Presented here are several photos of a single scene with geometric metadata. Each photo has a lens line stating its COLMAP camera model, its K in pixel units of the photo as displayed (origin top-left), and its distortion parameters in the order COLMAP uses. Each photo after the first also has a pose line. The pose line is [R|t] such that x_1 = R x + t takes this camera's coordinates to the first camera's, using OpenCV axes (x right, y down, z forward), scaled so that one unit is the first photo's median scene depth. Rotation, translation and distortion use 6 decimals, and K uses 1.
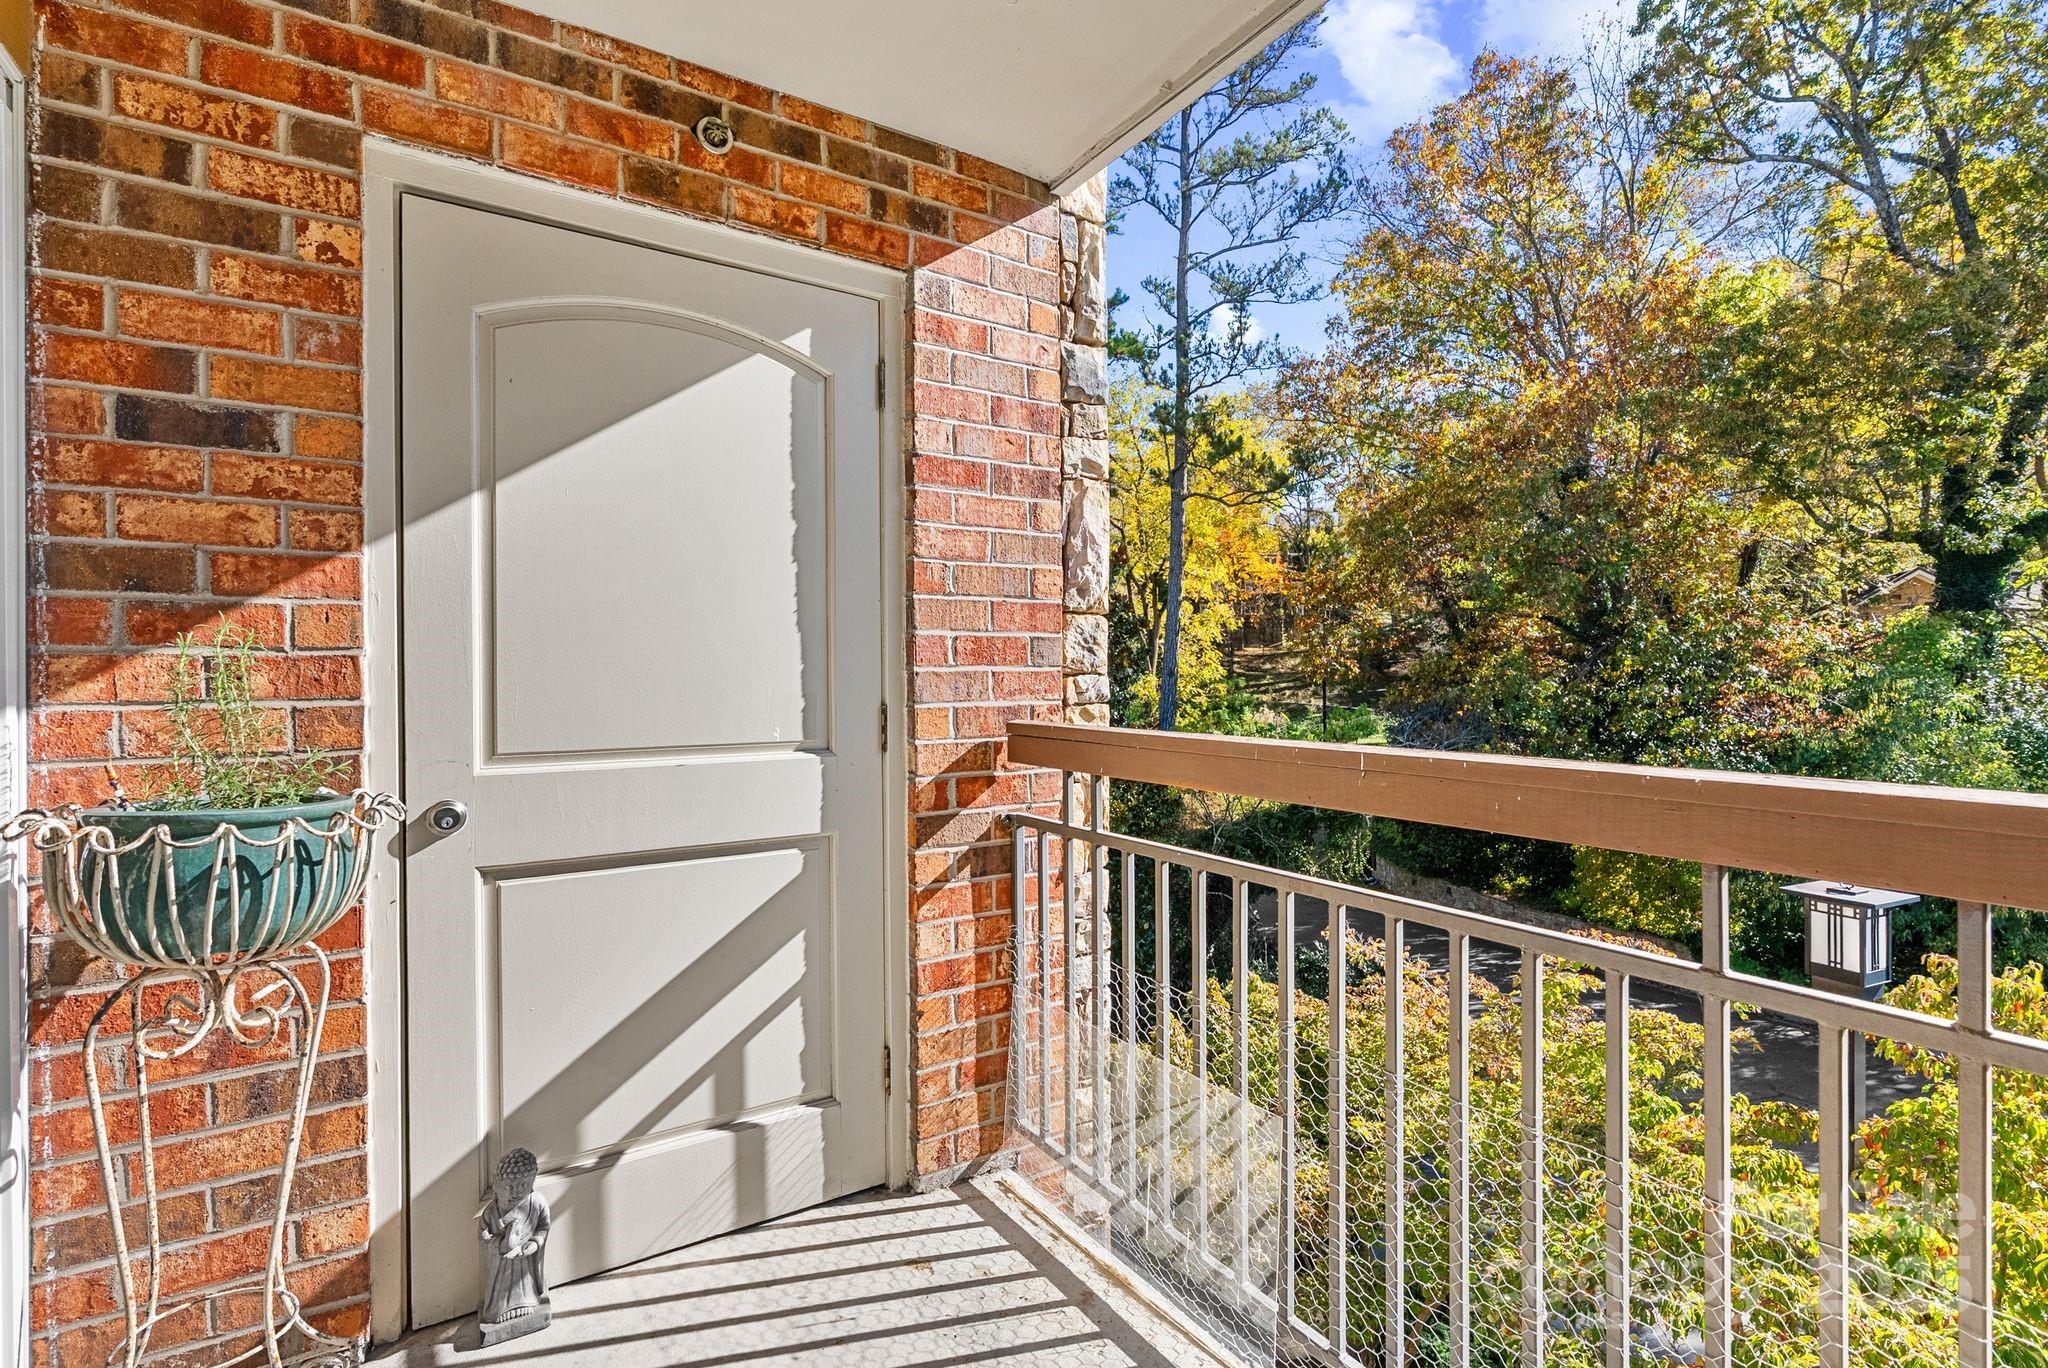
lens RADIAL K [[939.5, 0, 1020.7], [0, 939.5, 672.4], [0, 0, 1]] dist [-0.012830, 0.005512]
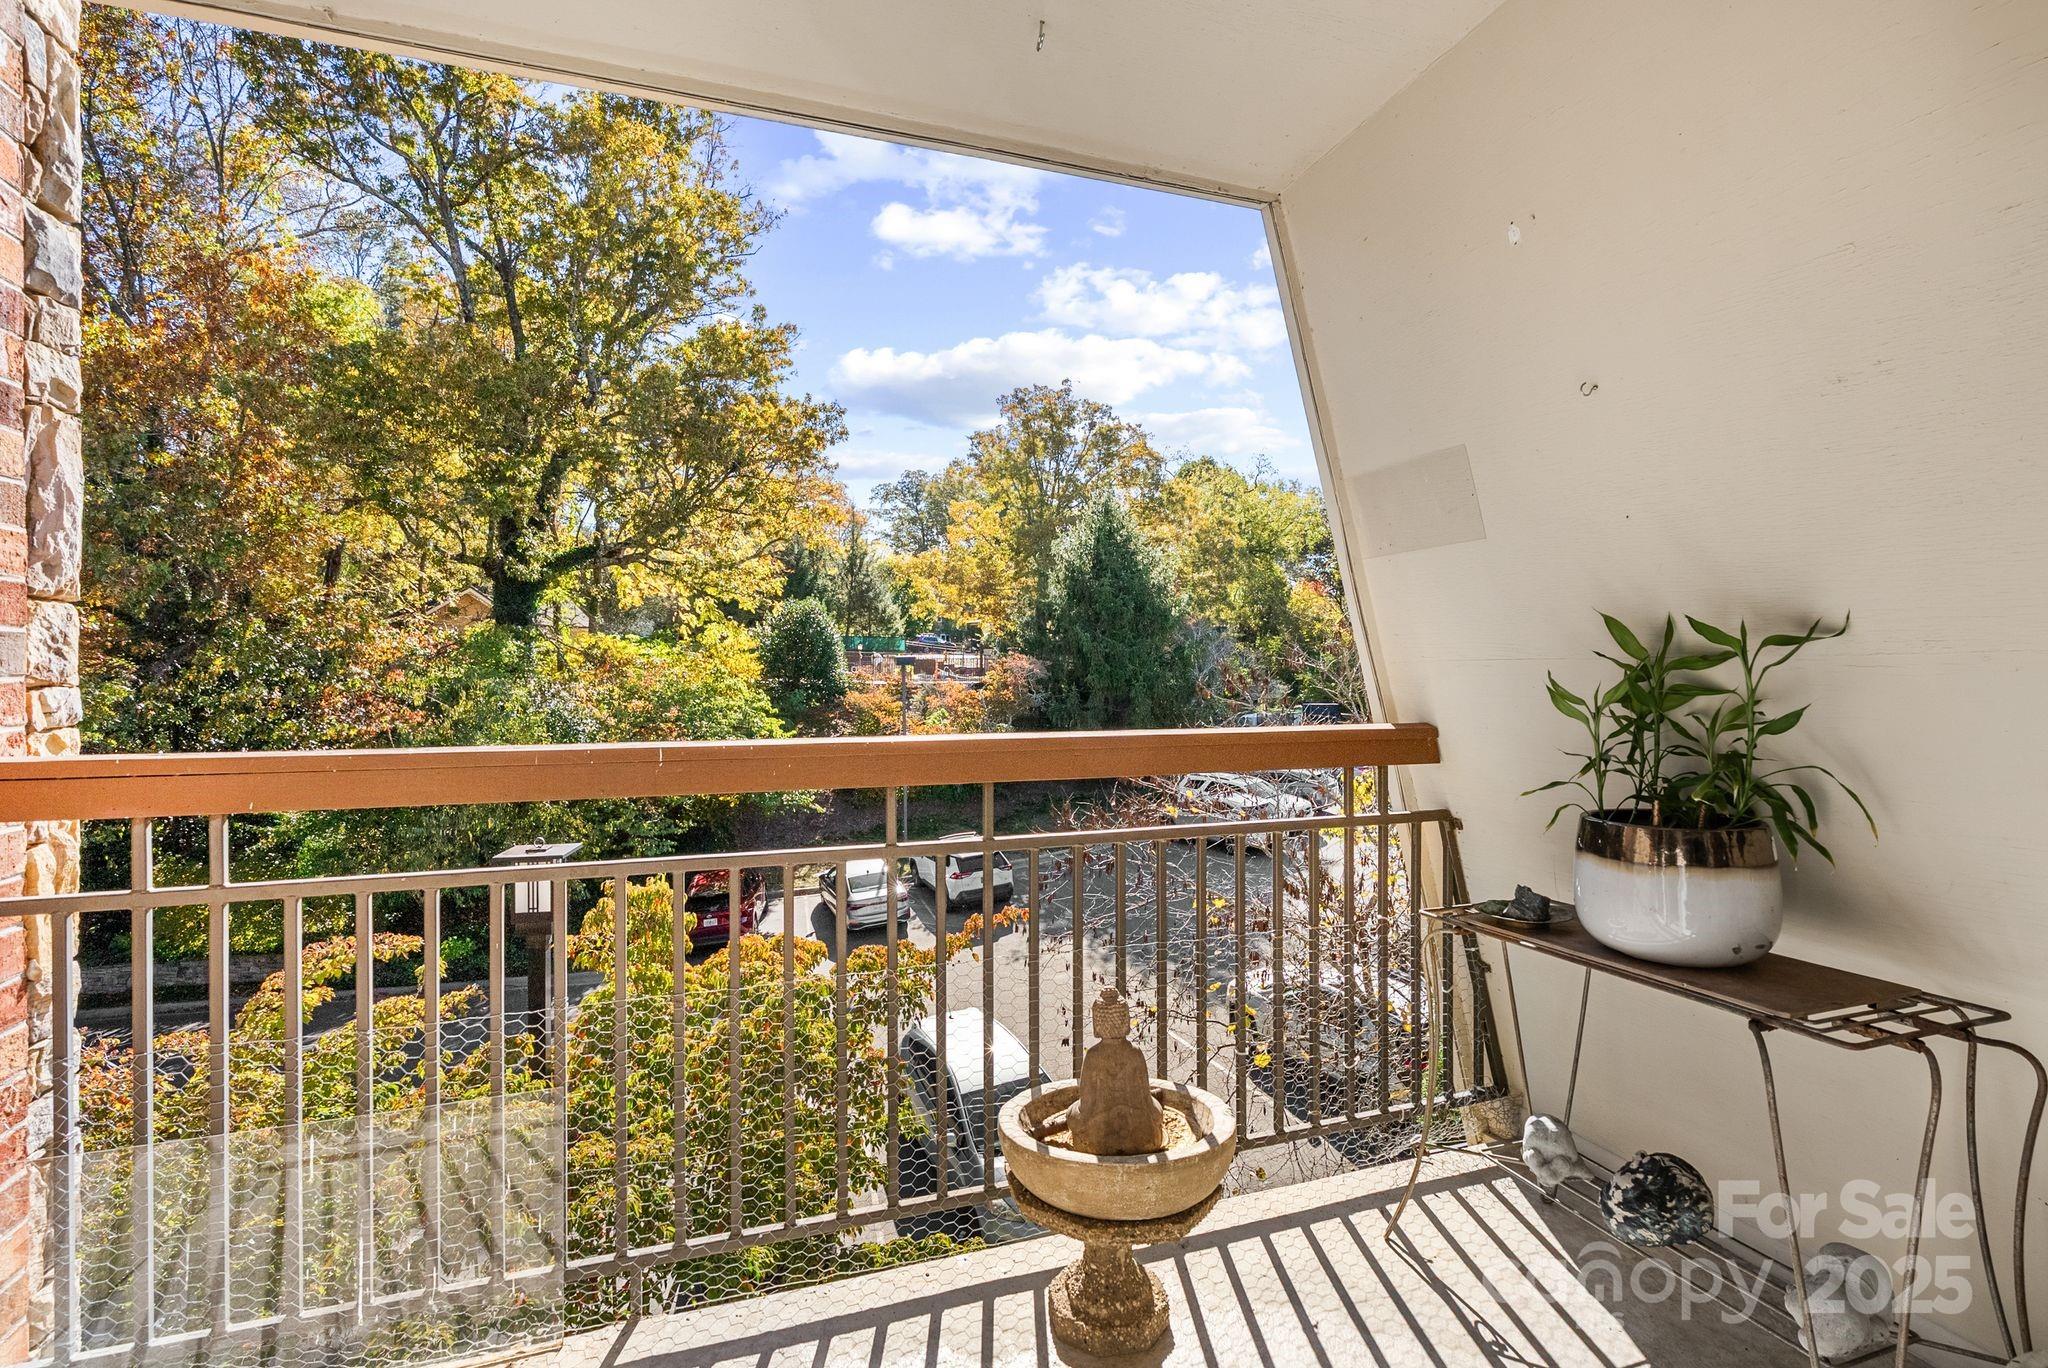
lens RADIAL K [[944.8, 0, 1019.1], [0, 944.8, 663.0], [0, 0, 1]] dist [-0.003825, 0.003726]
pose [[0.251276, 0.009853, 0.967865, -0.442519], [0.000311, 0.999947, -0.010260, -0.008309], [-0.967915, 0.002879, 0.251260, 0.130252]]
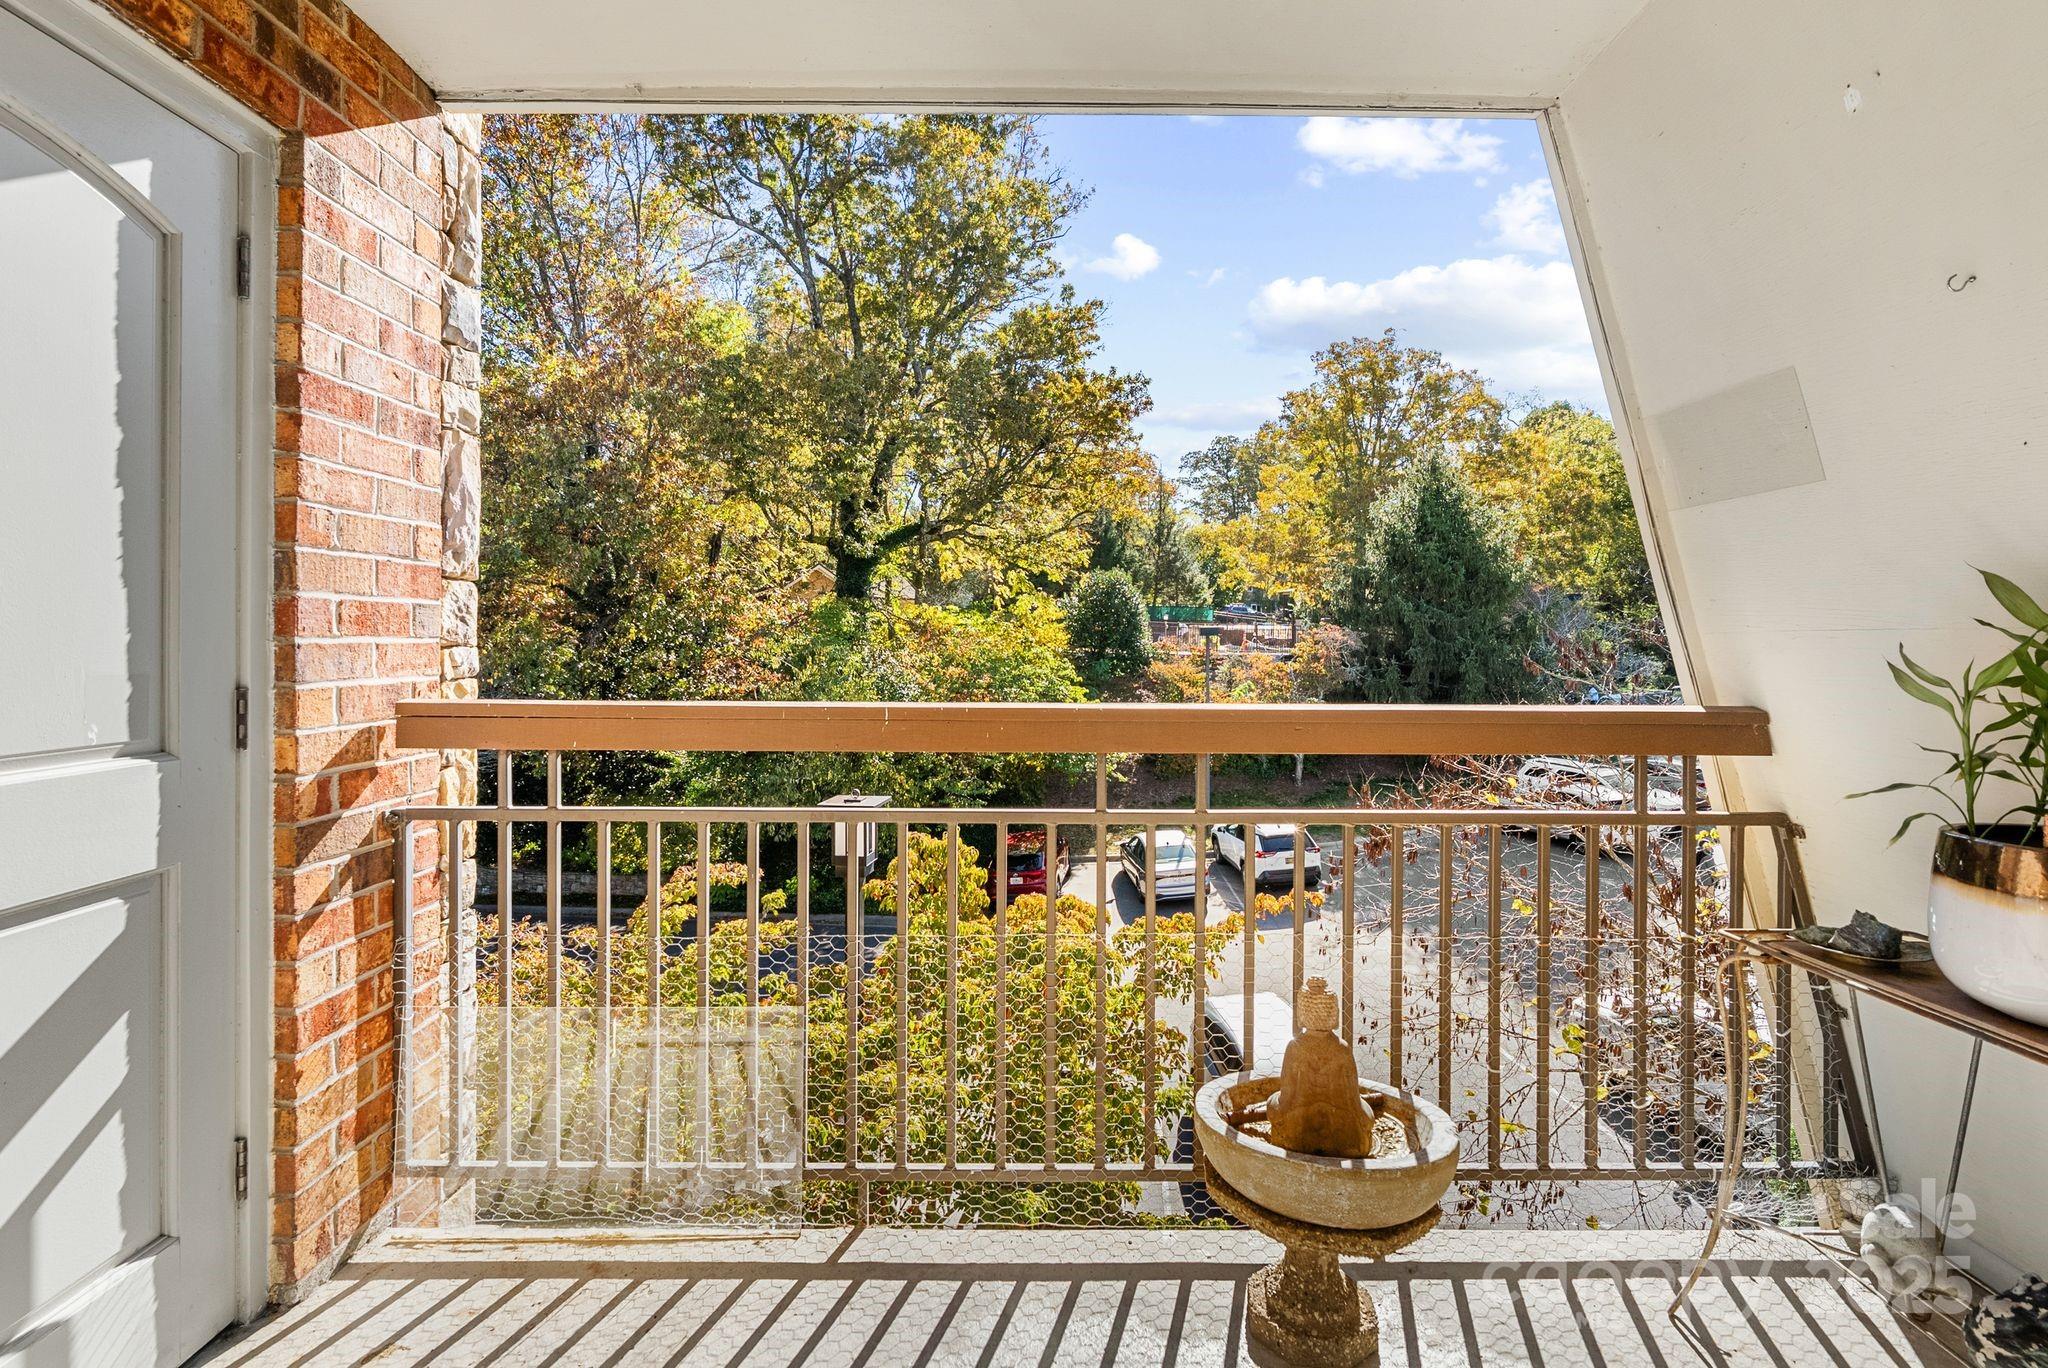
lens RADIAL K [[952.8, 0, 1019.7], [0, 952.8, 634.4], [0, 0, 1]] dist [-0.006751, 0.005324]
pose [[0.545900, 0.011220, 0.837775, -0.415083], [-0.008039, 0.999934, -0.008154, -0.006386], [-0.837812, -0.002283, 0.545954, 0.046962]]
